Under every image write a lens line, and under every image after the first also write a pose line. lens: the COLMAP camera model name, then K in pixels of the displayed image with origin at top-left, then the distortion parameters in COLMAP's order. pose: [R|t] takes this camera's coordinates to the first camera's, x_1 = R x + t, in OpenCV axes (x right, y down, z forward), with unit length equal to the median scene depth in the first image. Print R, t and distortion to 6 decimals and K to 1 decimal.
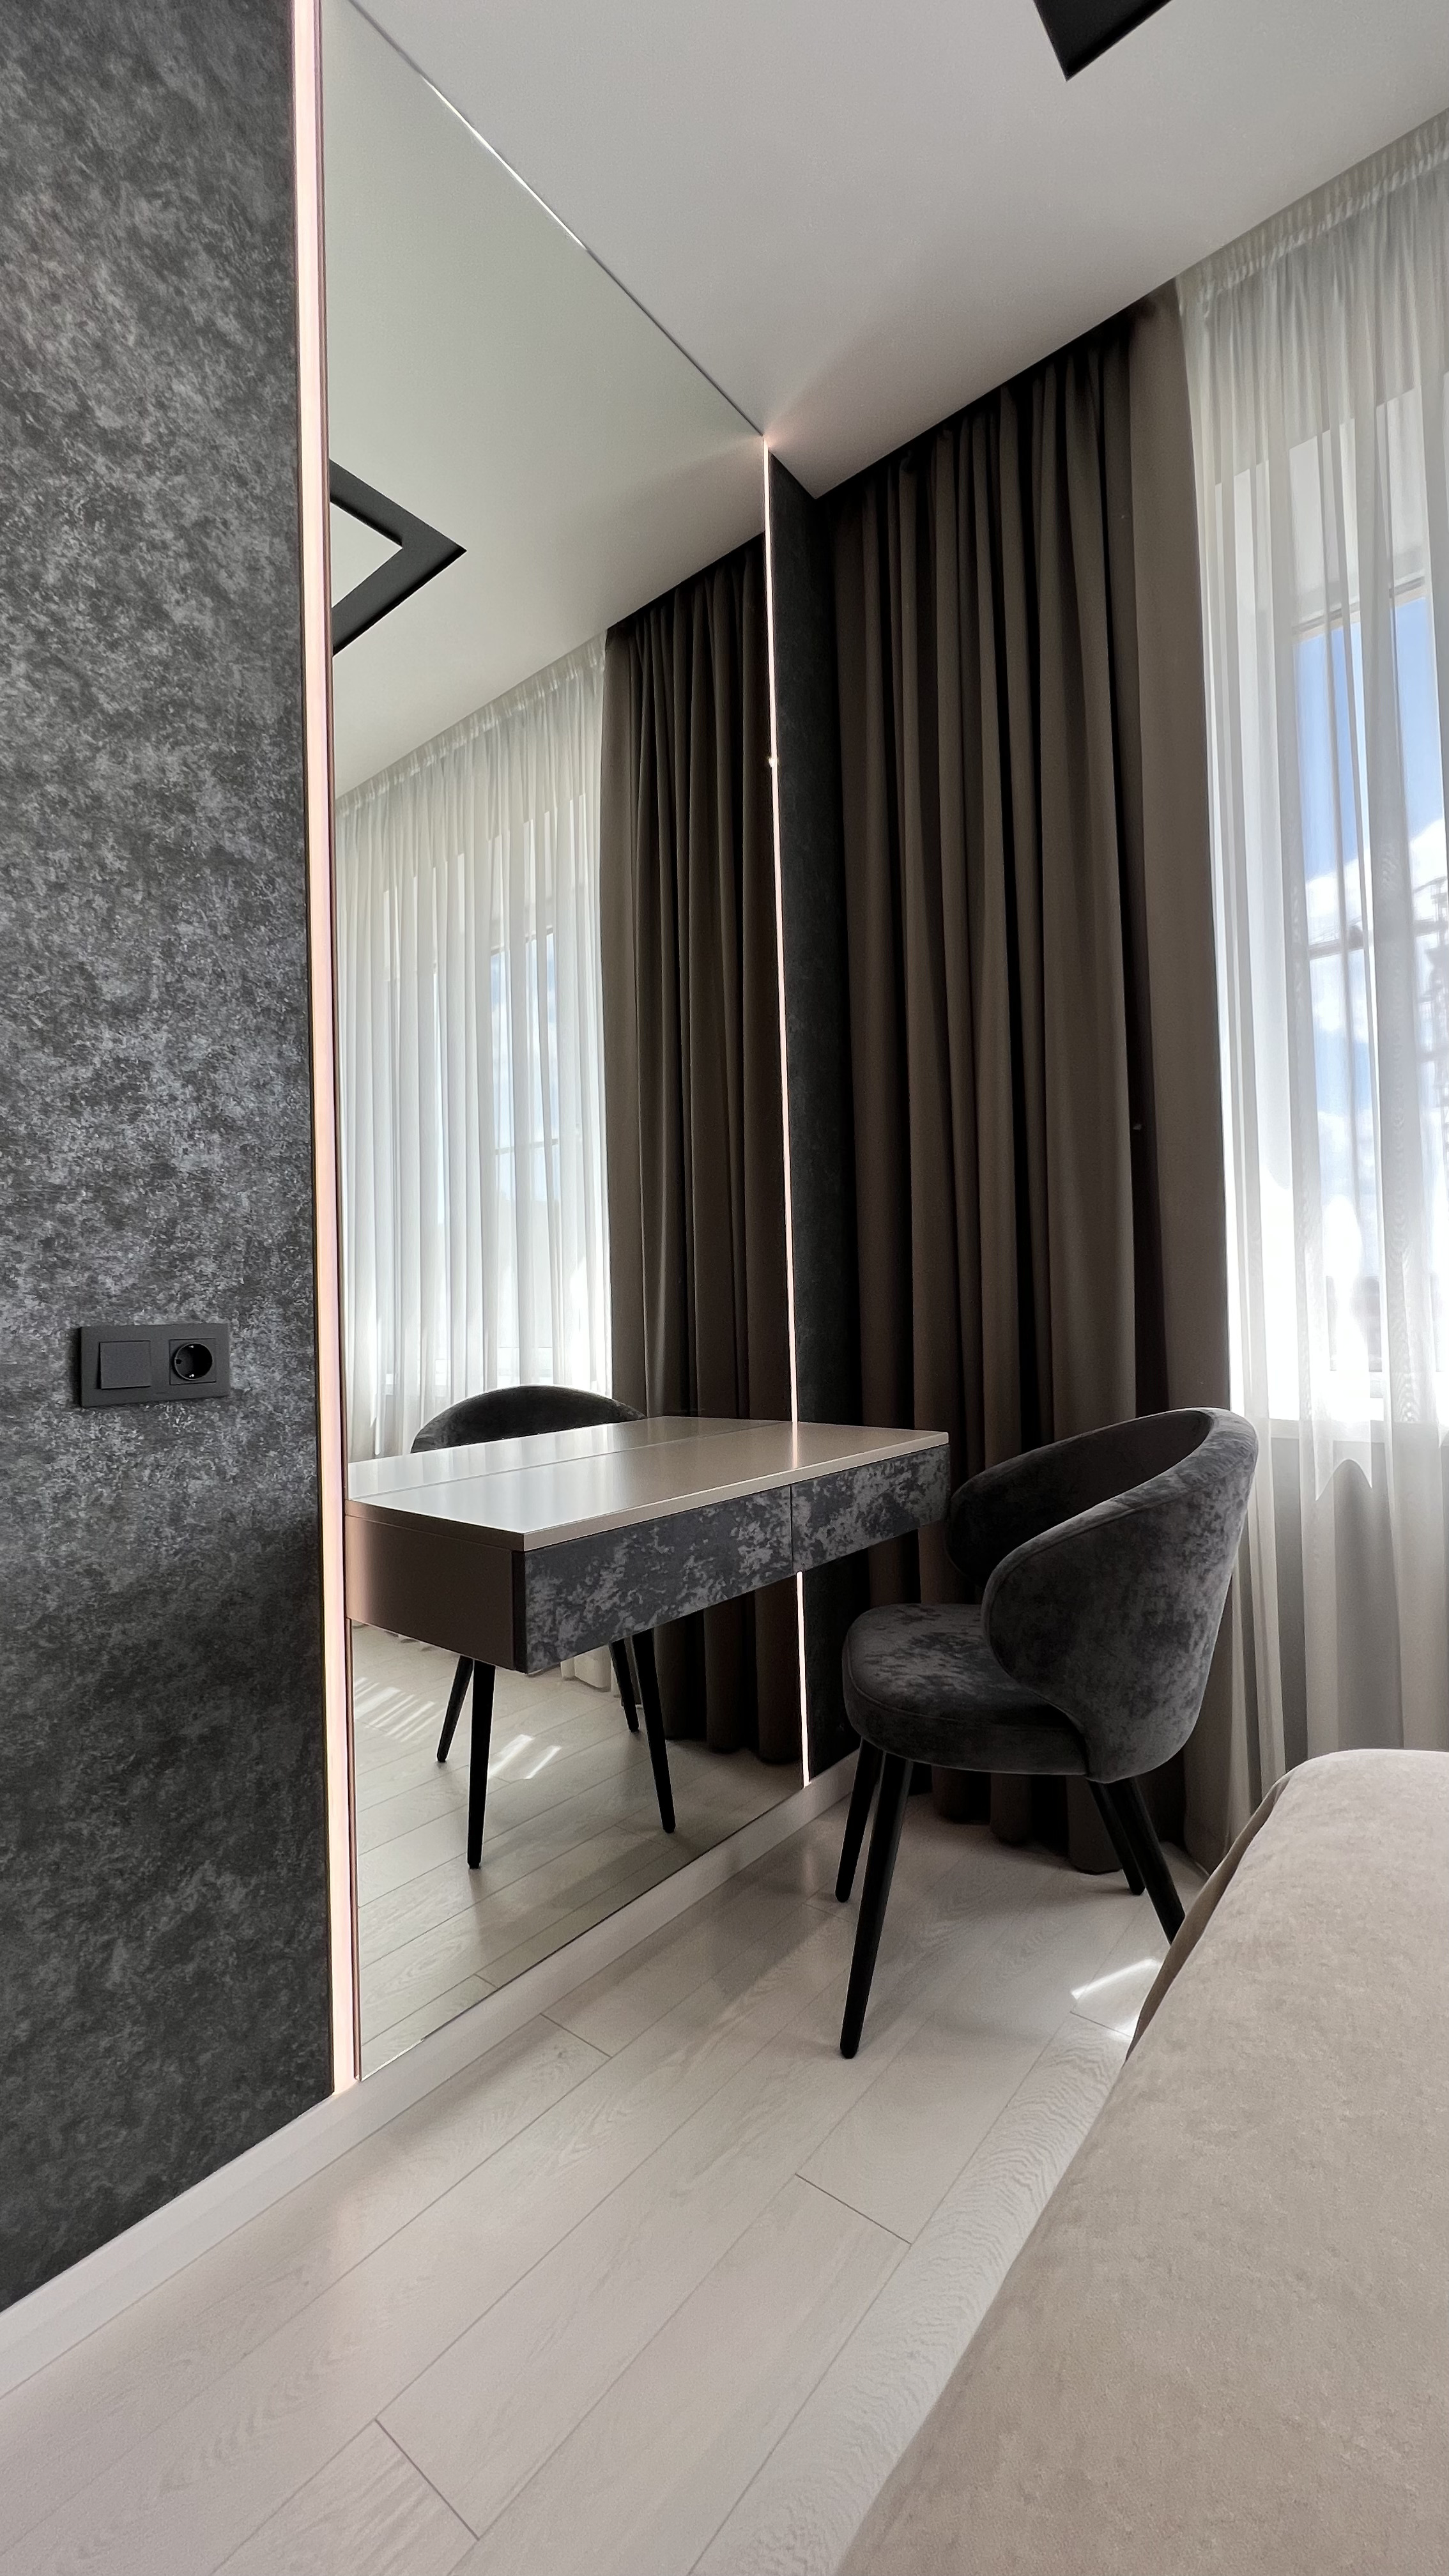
lens RADIAL K [[1030.0, 0, 719.0], [0, 1030.0, 1279.9], [0, 0, 1]] dist [-0.000883, 0.000134]
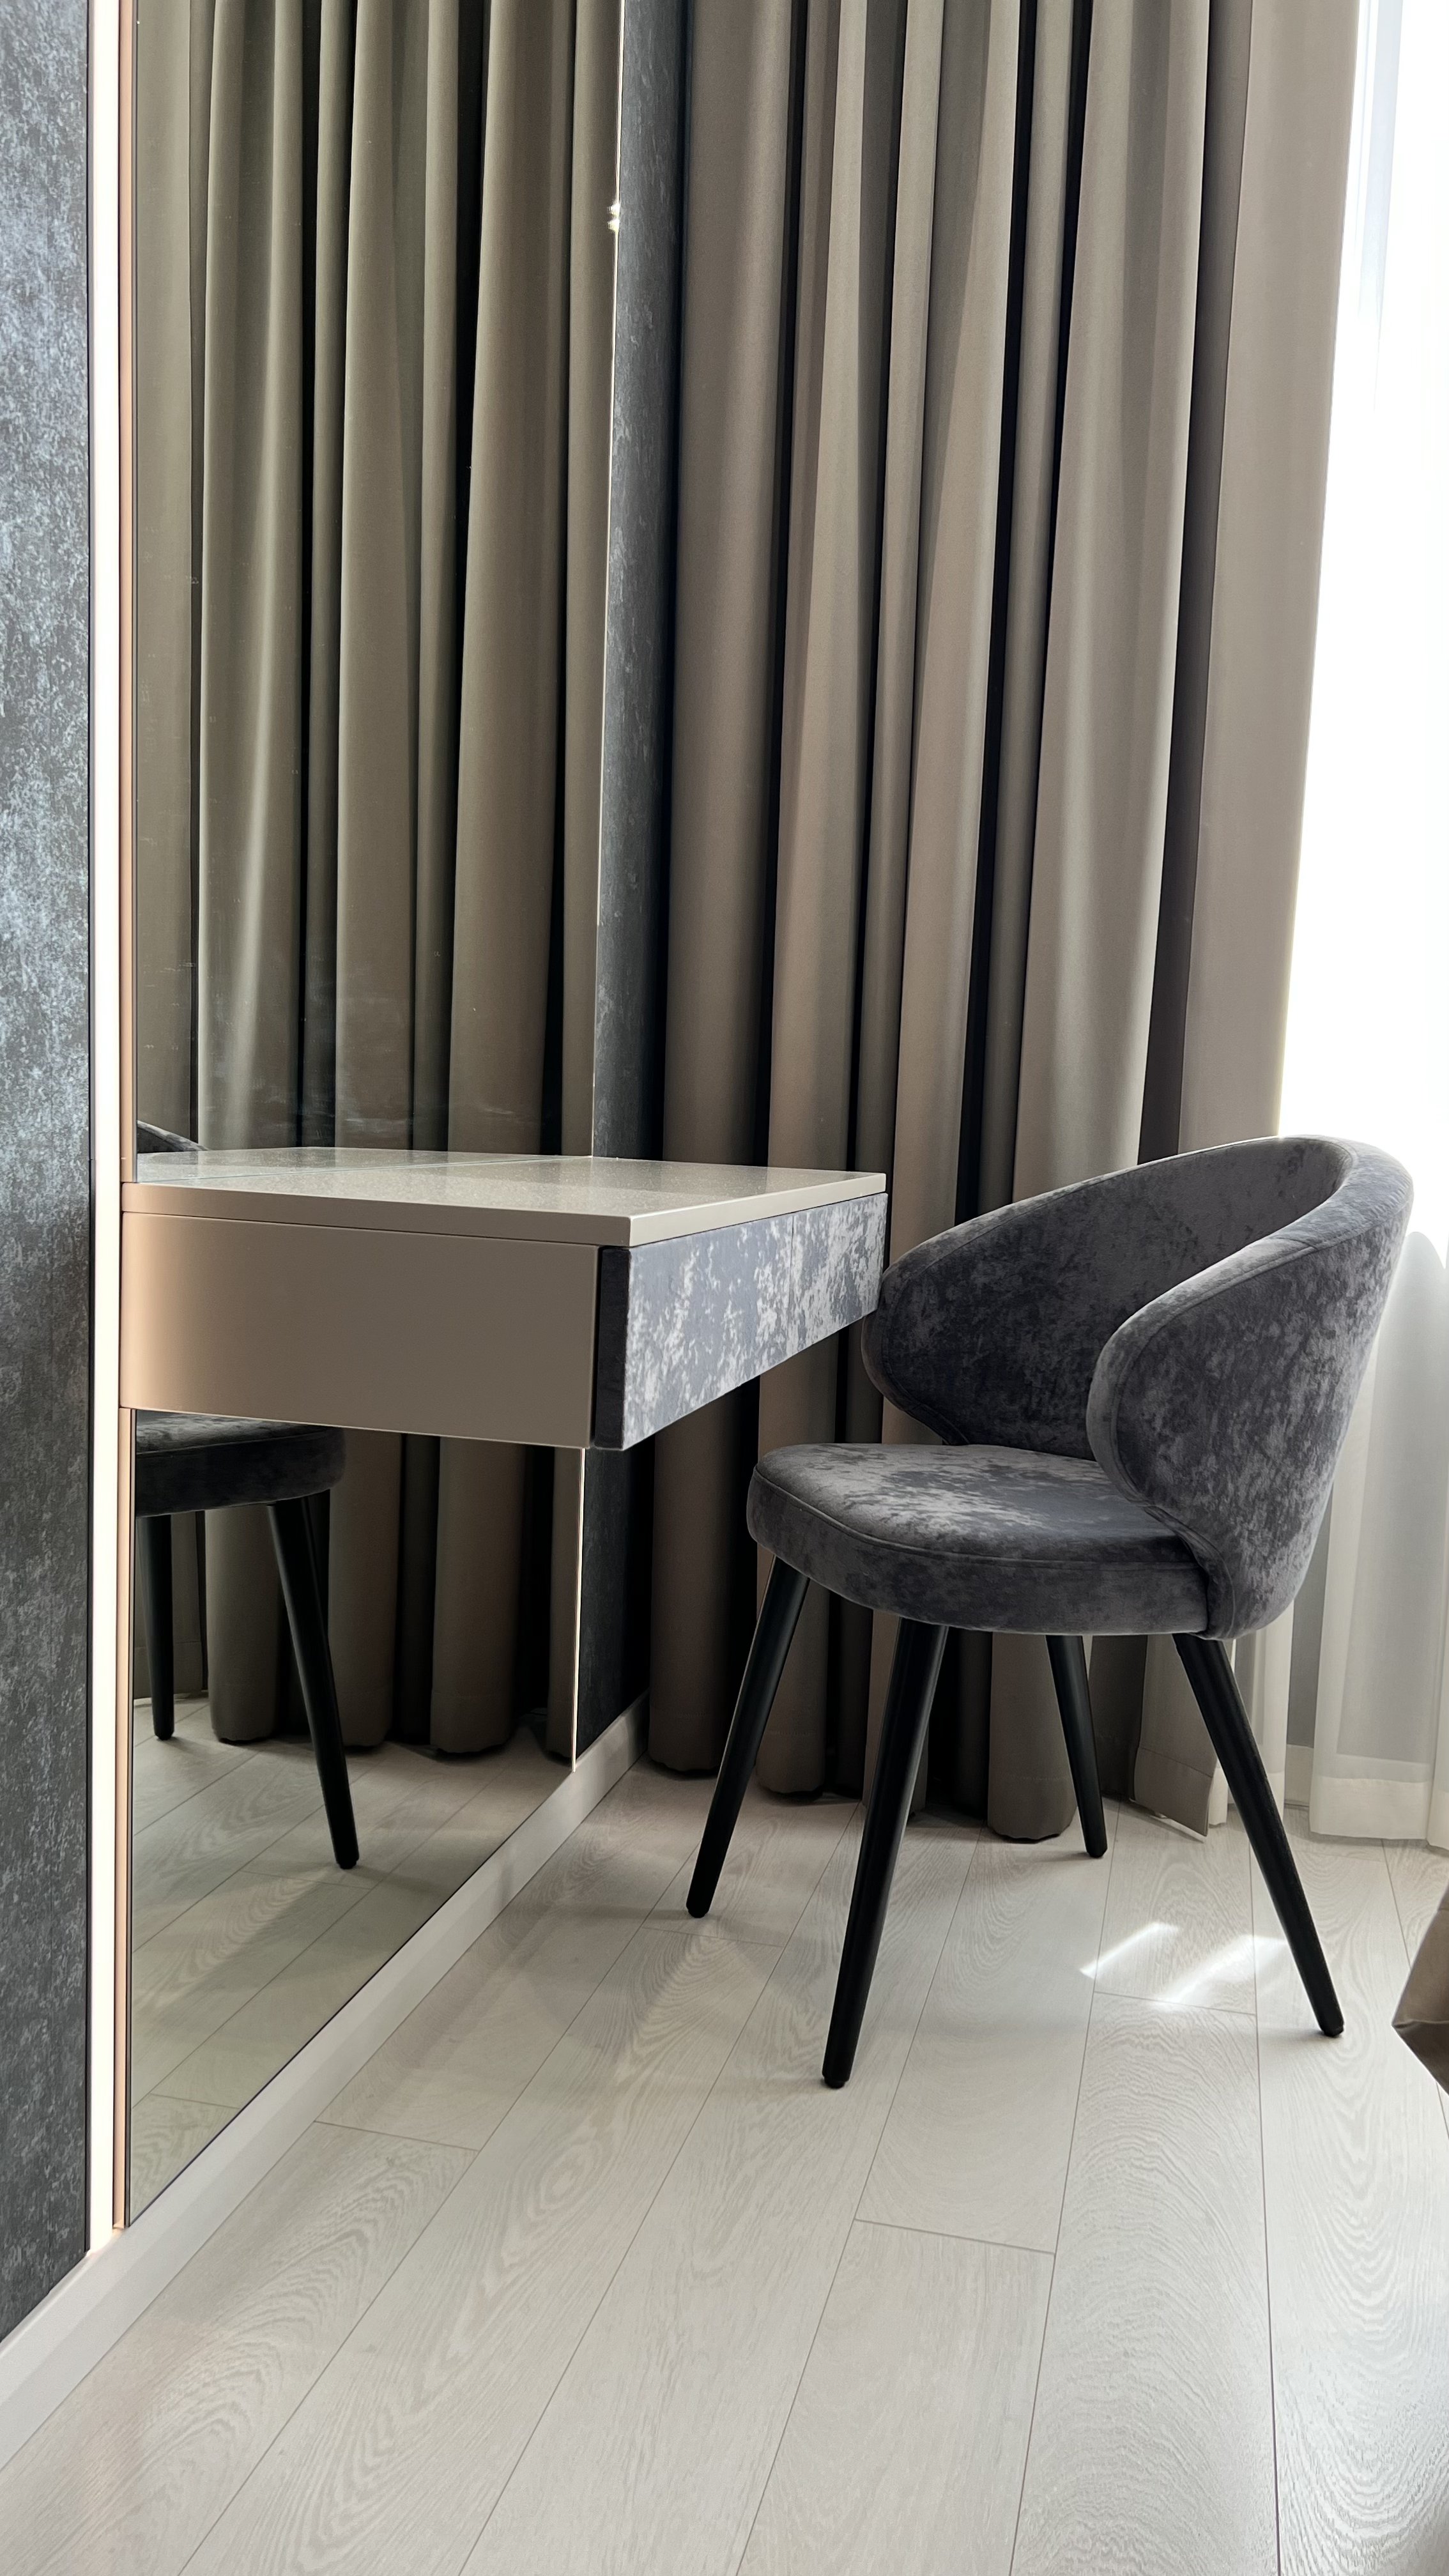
lens RADIAL K [[1955.4, 0, 715.2], [0, 1955.4, 1289.1], [0, 0, 1]] dist [0.043867, -0.044143]
pose [[0.906148, 0.021181, 0.422430, -0.510662], [-0.075201, 0.990901, 0.111627, 0.134295], [-0.416222, -0.132918, 0.899496, -0.015992]]
